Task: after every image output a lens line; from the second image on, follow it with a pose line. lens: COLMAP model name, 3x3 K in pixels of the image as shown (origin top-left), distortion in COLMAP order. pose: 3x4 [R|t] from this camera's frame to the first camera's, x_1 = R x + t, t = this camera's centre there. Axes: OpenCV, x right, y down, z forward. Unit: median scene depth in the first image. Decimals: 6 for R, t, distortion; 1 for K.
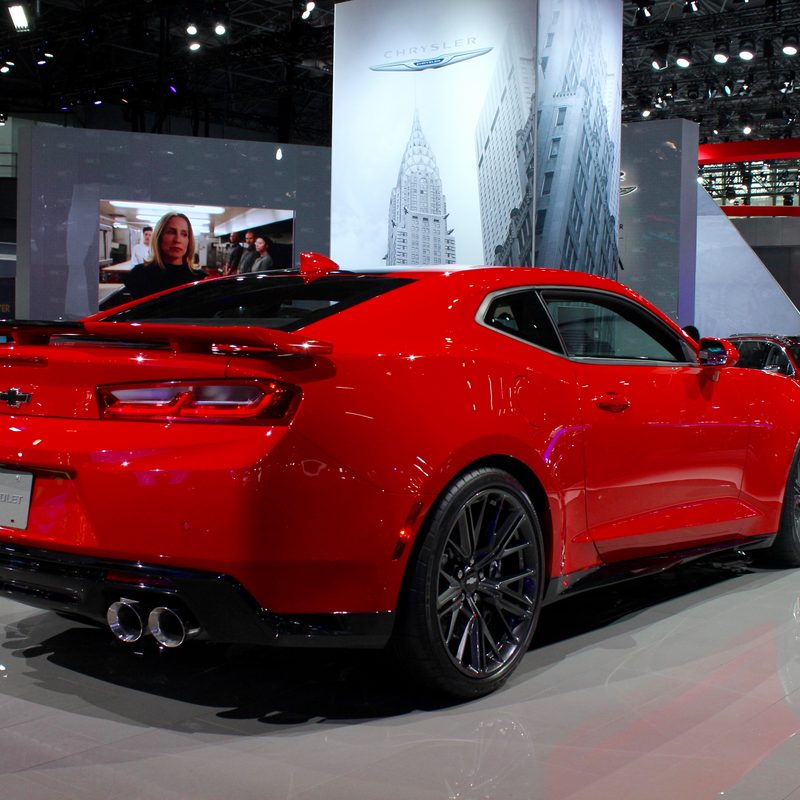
lens RADIAL K [[1222.9, 0, 399.8], [0, 1222.9, 400.8], [0, 0, 1]] dist [-0.075589, 0.000000]
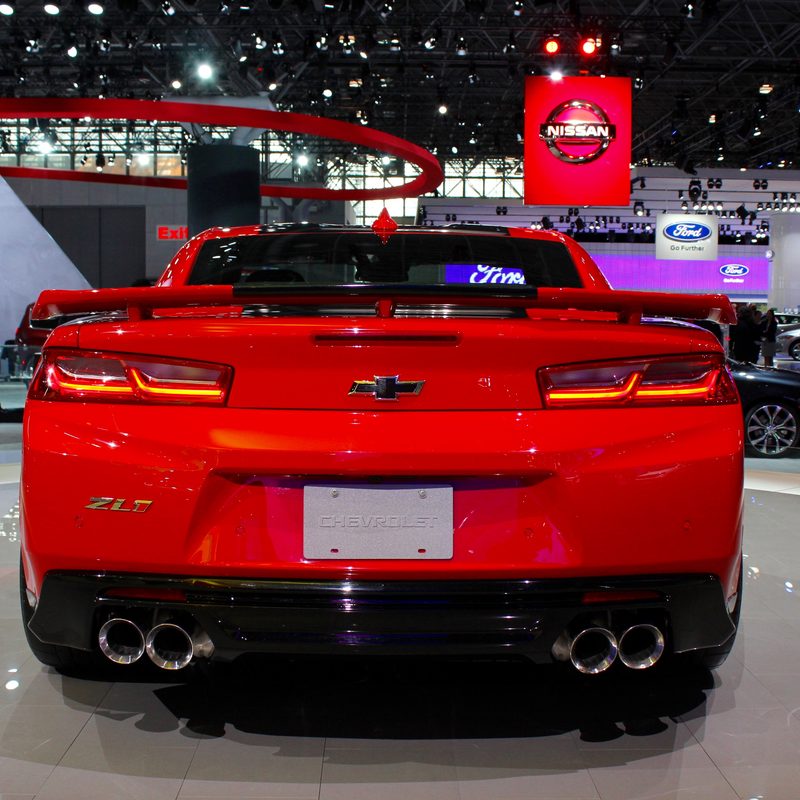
lens RADIAL K [[1222.9, 0, 399.9], [0, 1222.9, 399.2], [0, 0, 1]] dist [-0.075589, 0.000000]
pose [[0.795260, -0.055610, 0.603712, -0.771358], [0.037134, 0.998383, 0.043048, -0.028000], [-0.605130, -0.011816, 0.796039, 0.394585]]
